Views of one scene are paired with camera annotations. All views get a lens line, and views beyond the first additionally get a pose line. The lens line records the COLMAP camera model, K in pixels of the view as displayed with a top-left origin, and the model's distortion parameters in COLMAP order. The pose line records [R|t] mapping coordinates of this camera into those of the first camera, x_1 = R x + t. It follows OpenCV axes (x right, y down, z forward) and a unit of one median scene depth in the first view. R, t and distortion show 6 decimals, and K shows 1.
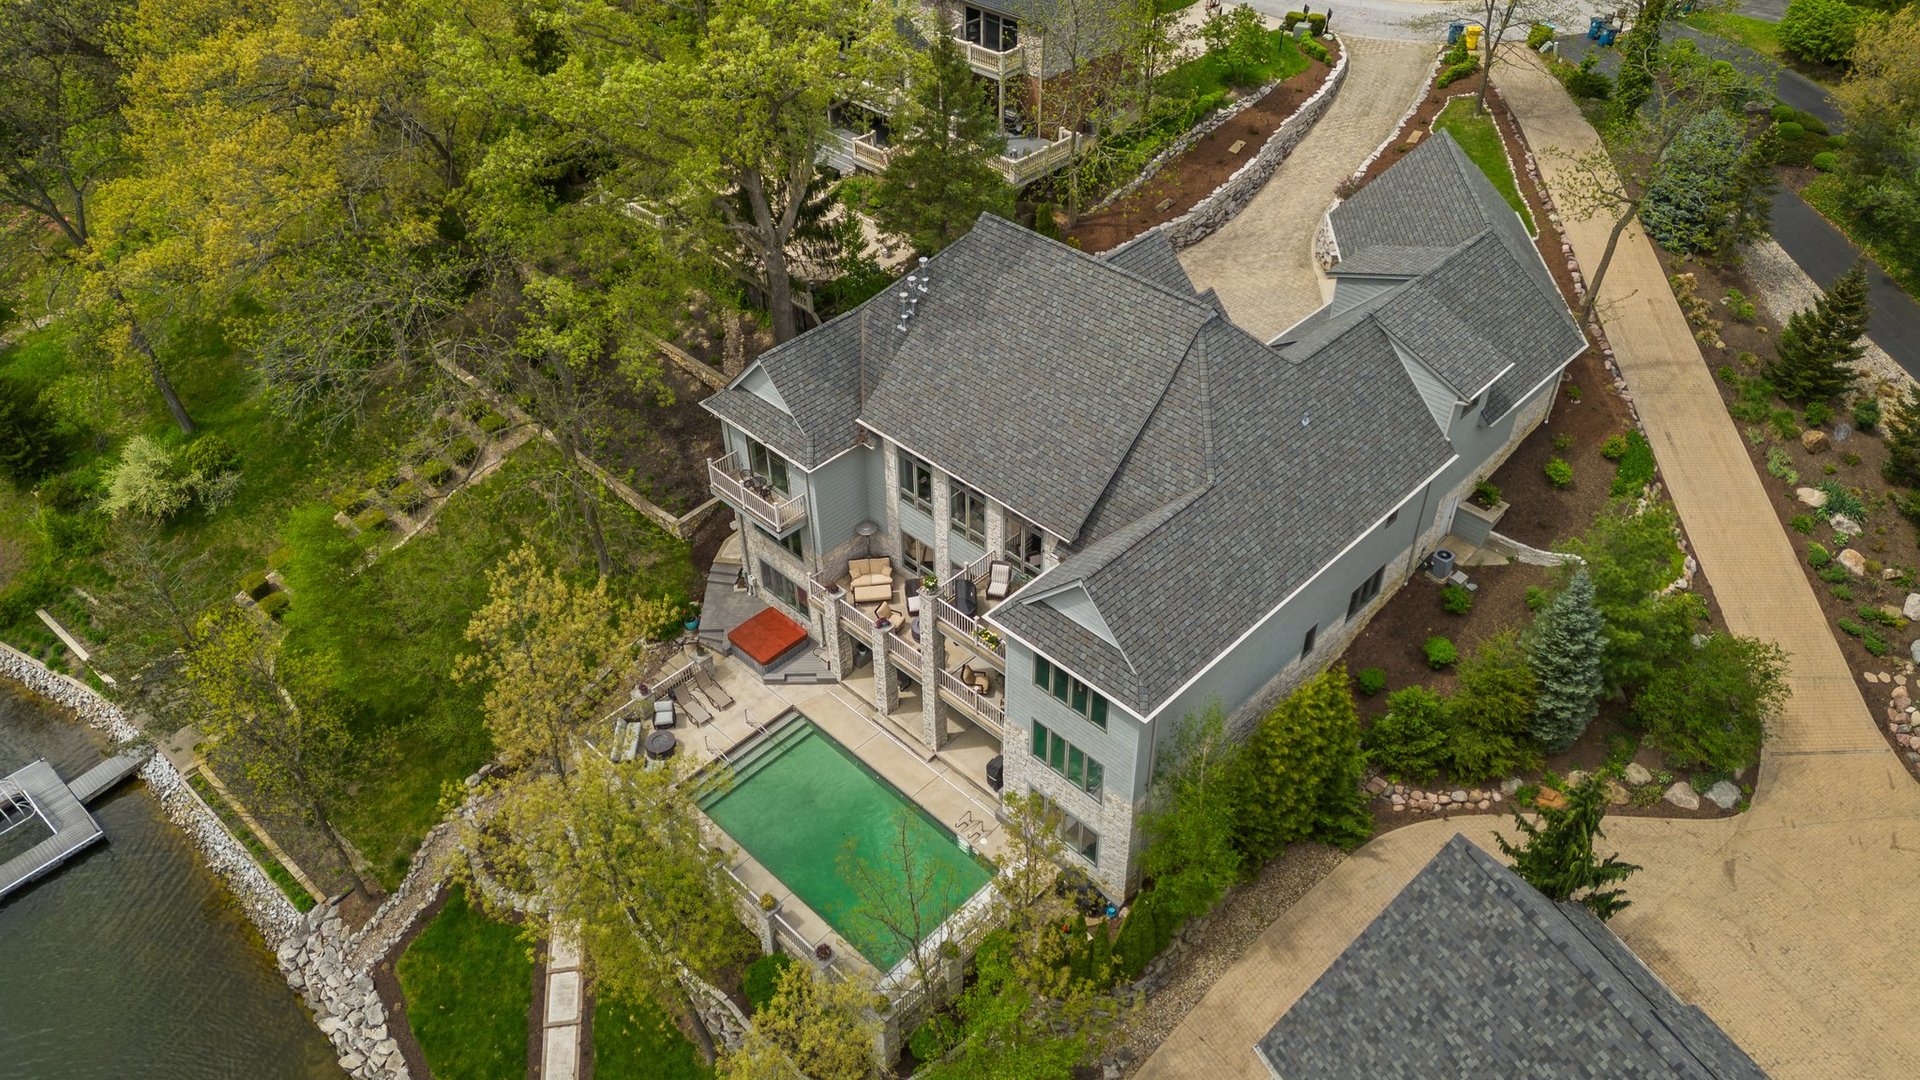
lens RADIAL K [[1333.9, 0, 961.4], [0, 1333.9, 539.3], [0, 0, 1]] dist [0.110834, -0.117818]
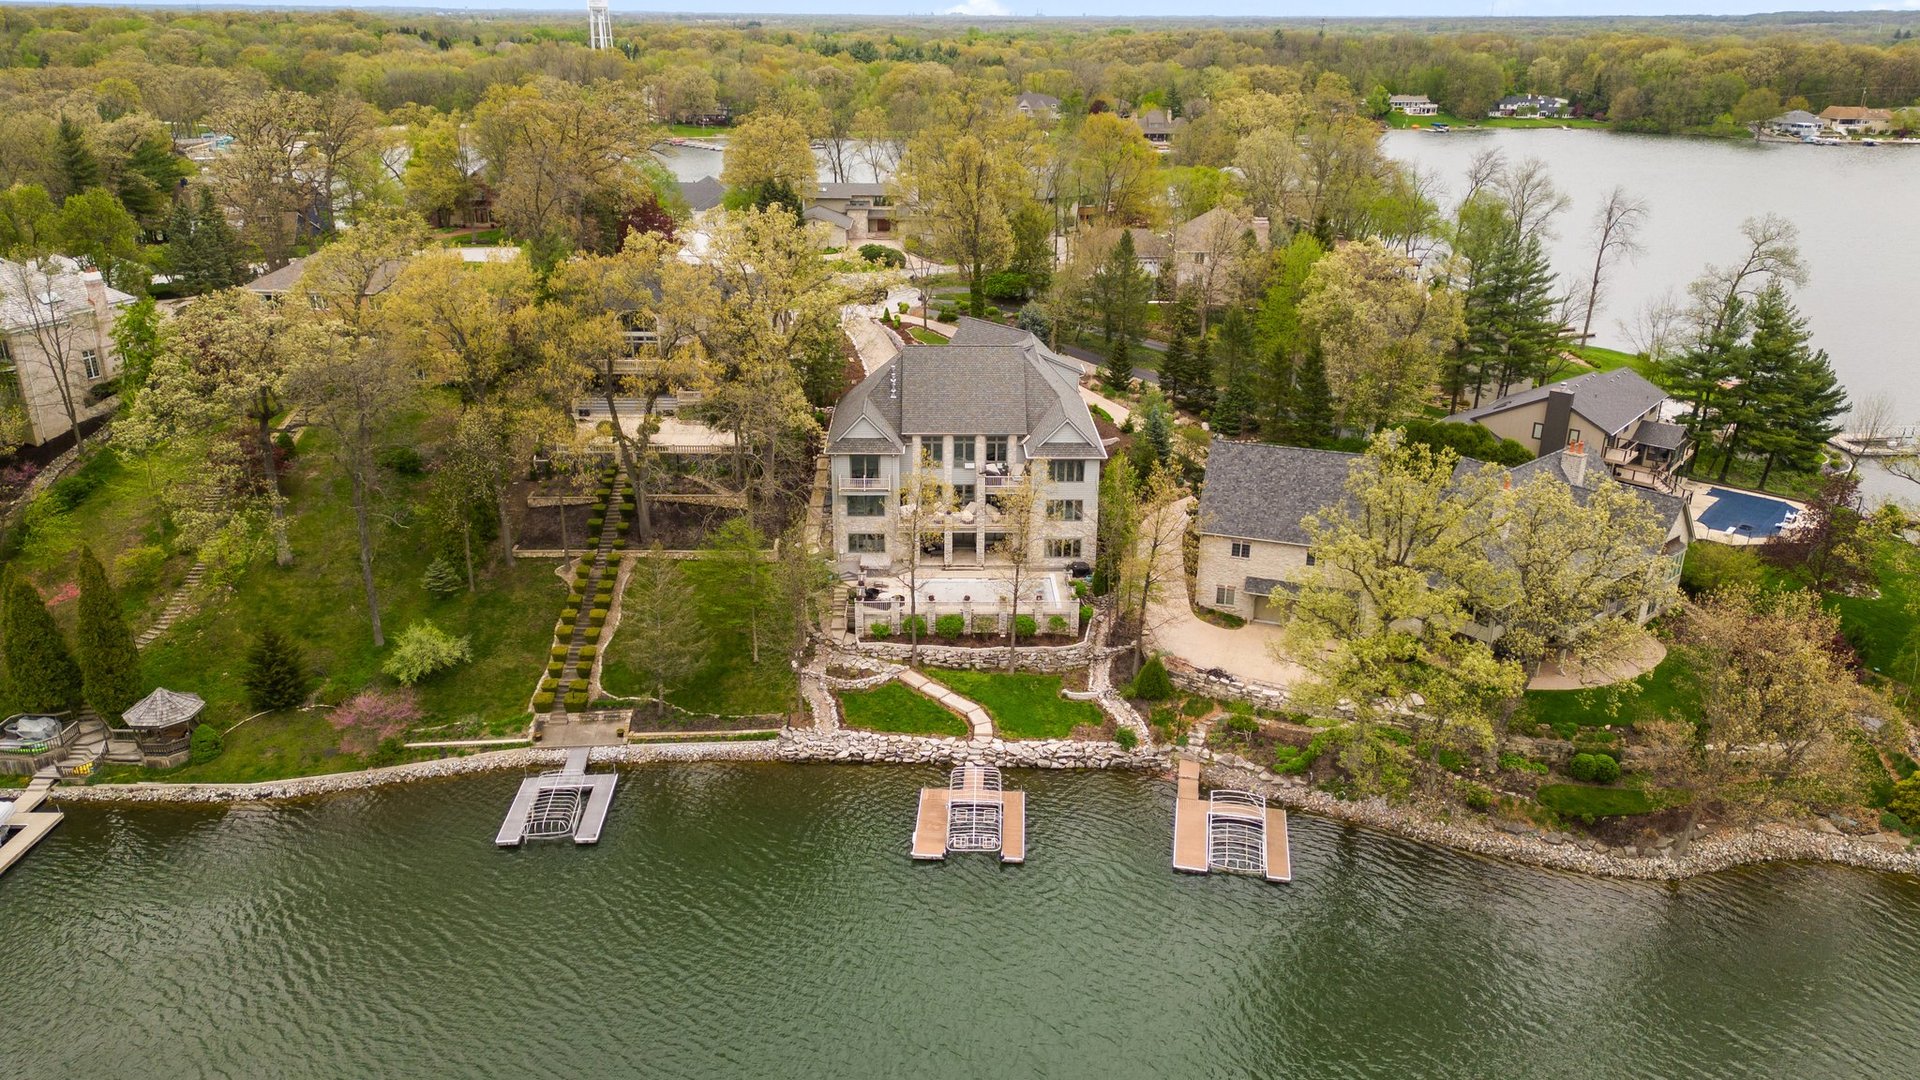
lens RADIAL K [[1337.3, 0, 960.0], [0, 1337.3, 540.0], [0, 0, 1]] dist [0.180470, -0.117550]
pose [[0.701880, -0.243823, 0.669264, -1.678090], [0.443273, 0.884994, -0.142459, 0.465577], [-0.557560, 0.396656, 0.729240, -0.665137]]
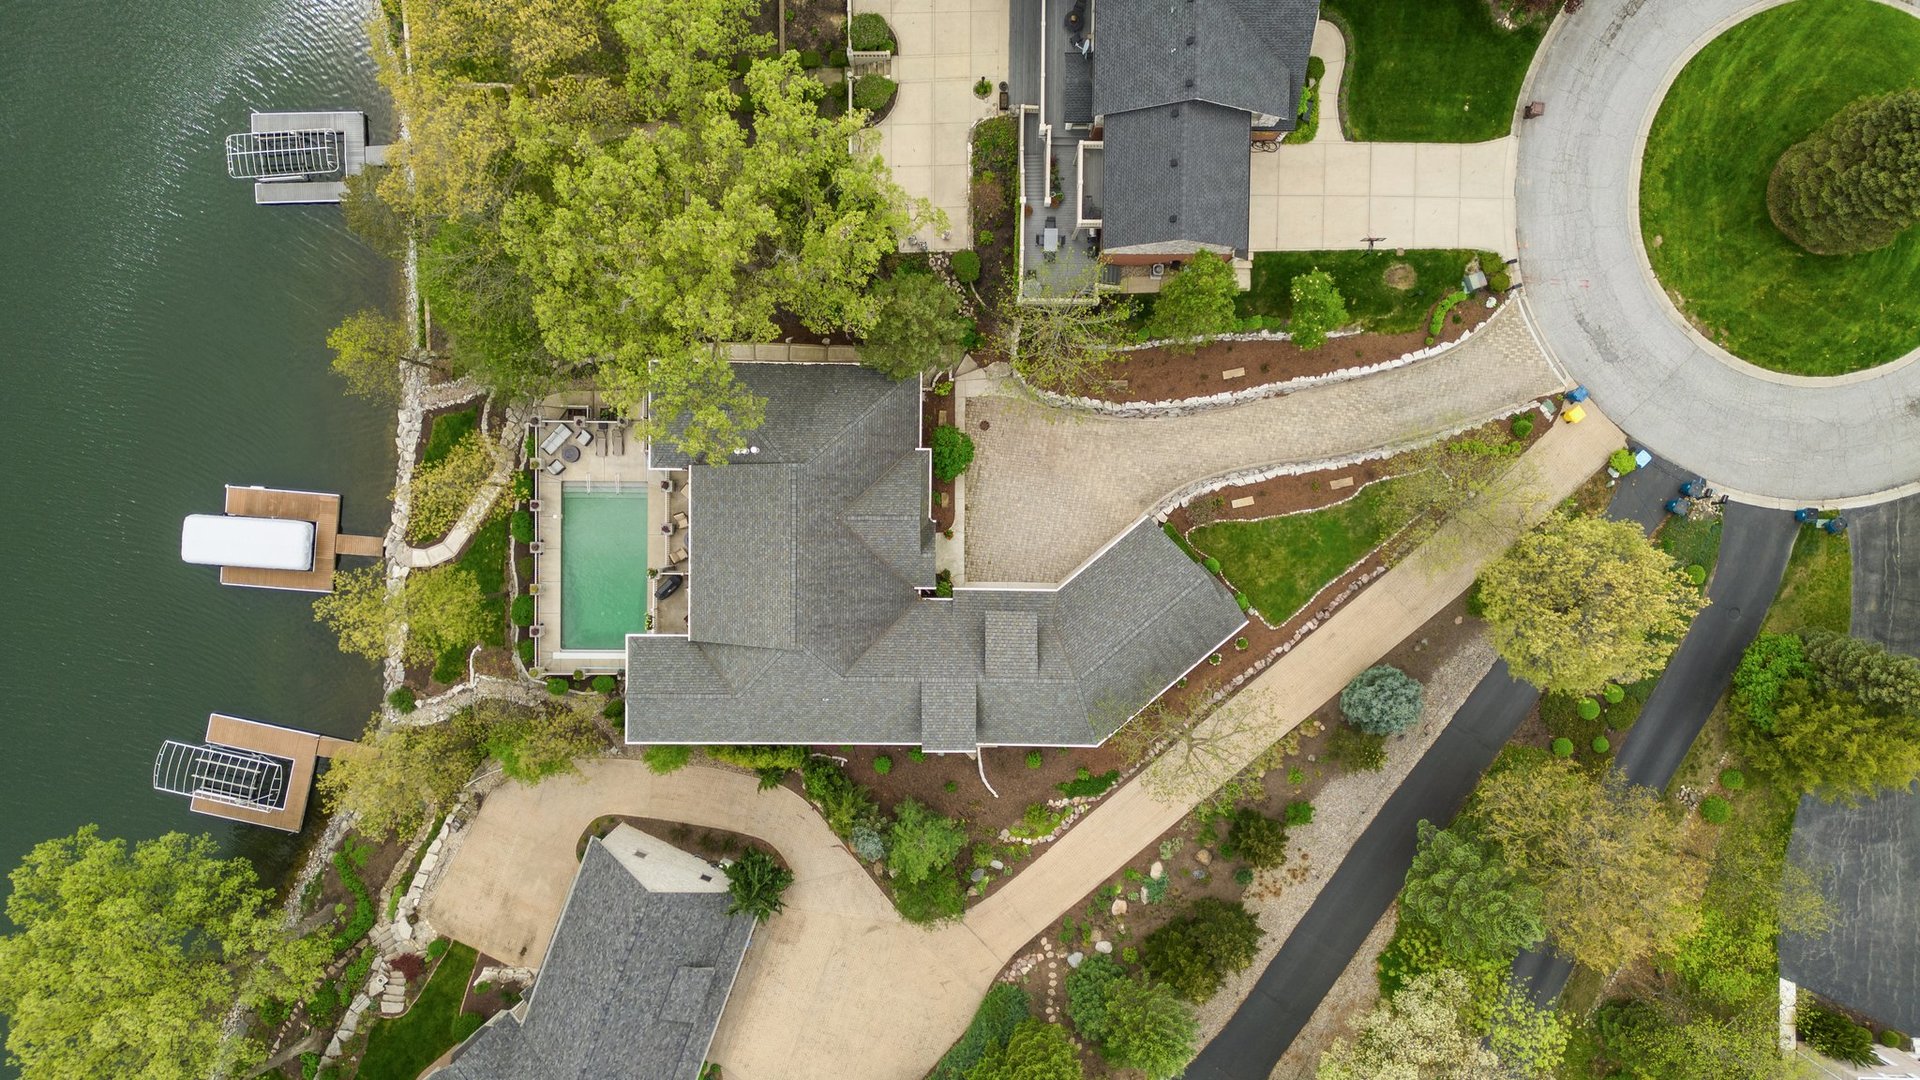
lens RADIAL K [[1333.9, 0, 961.4], [0, 1333.9, 539.3], [0, 0, 1]] dist [0.110834, -0.117818]
pose [[0.691306, 0.722284, 0.020069, 0.193813], [-0.465941, 0.424385, 0.776400, -1.563300], [0.552264, -0.546080, 0.629921, 0.133563]]
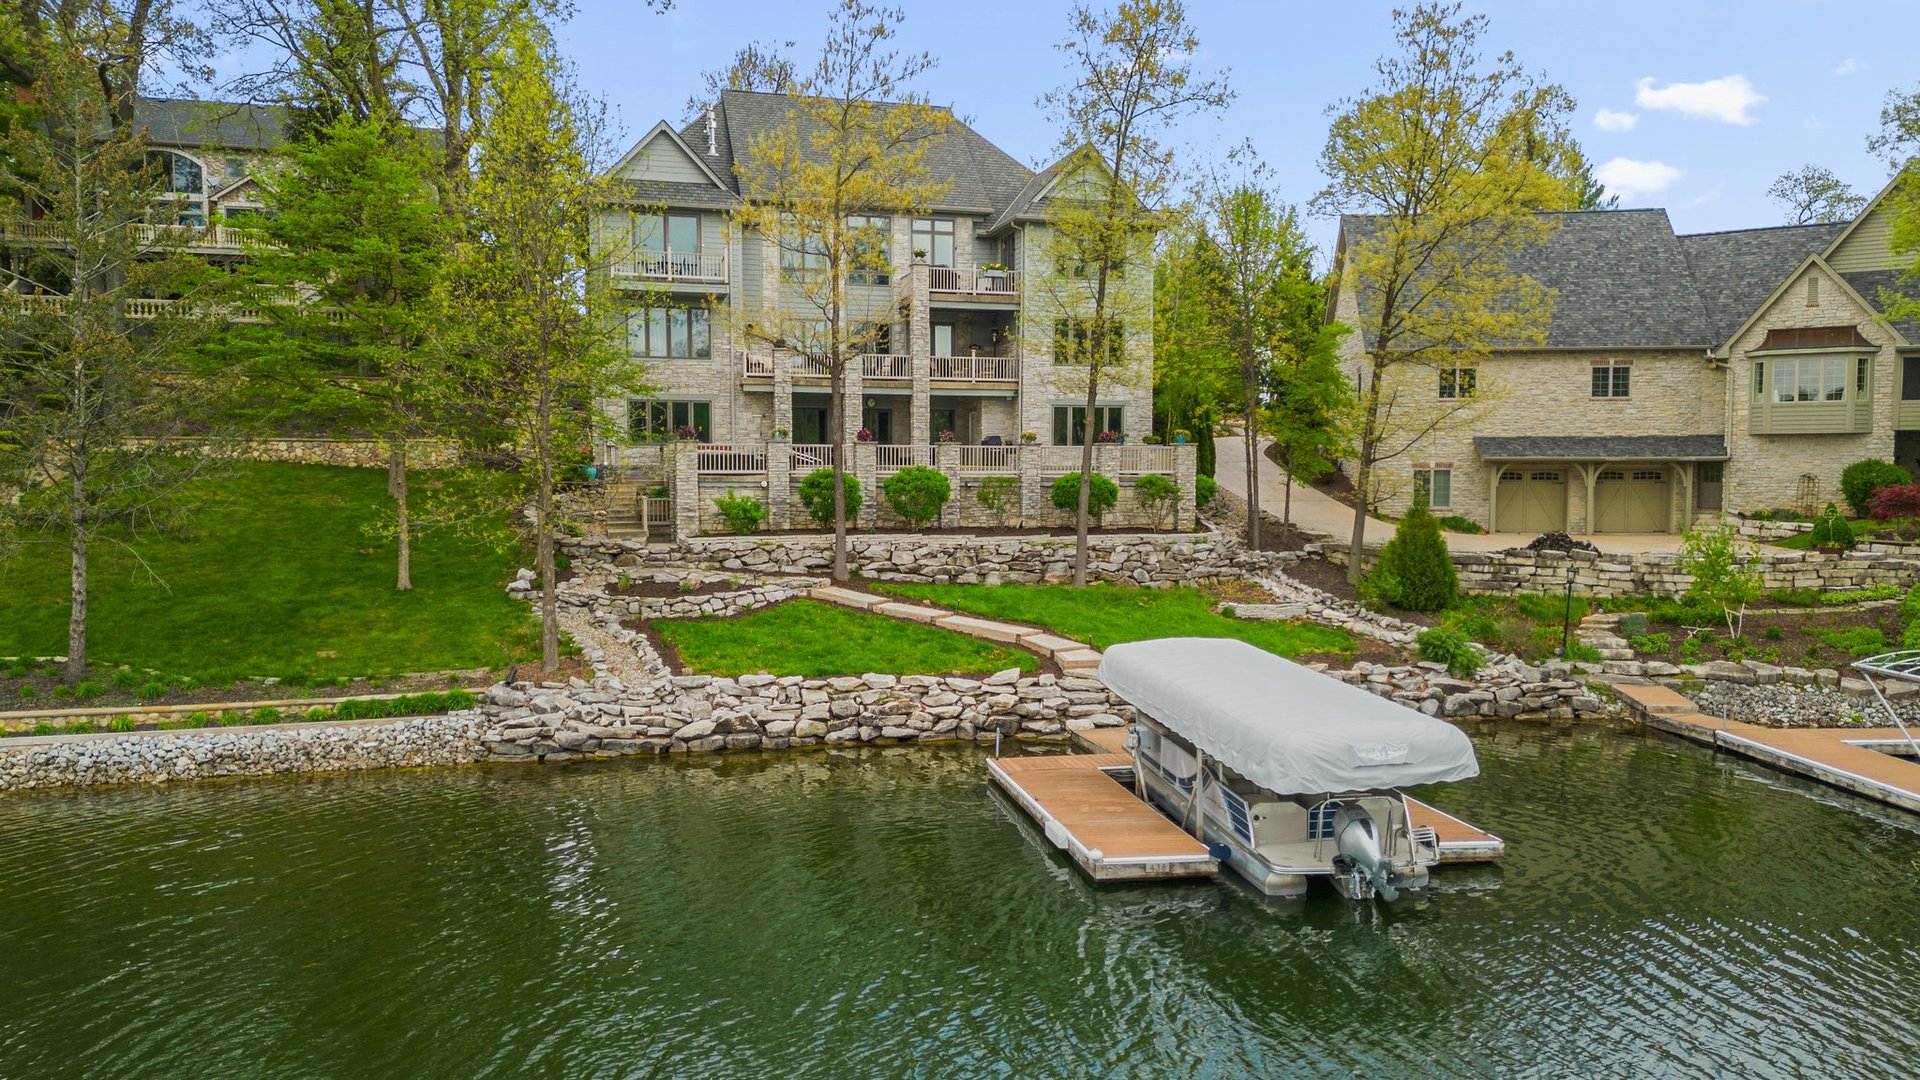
lens RADIAL K [[1362.2, 0, 965.2], [0, 1362.2, 540.7], [0, 0, 1]] dist [0.127538, -0.157110]
pose [[0.501831, -0.035048, 0.864256, -1.018104], [0.548386, 0.785591, -0.286563, 0.578501], [-0.668908, 0.617752, 0.413453, 0.647965]]
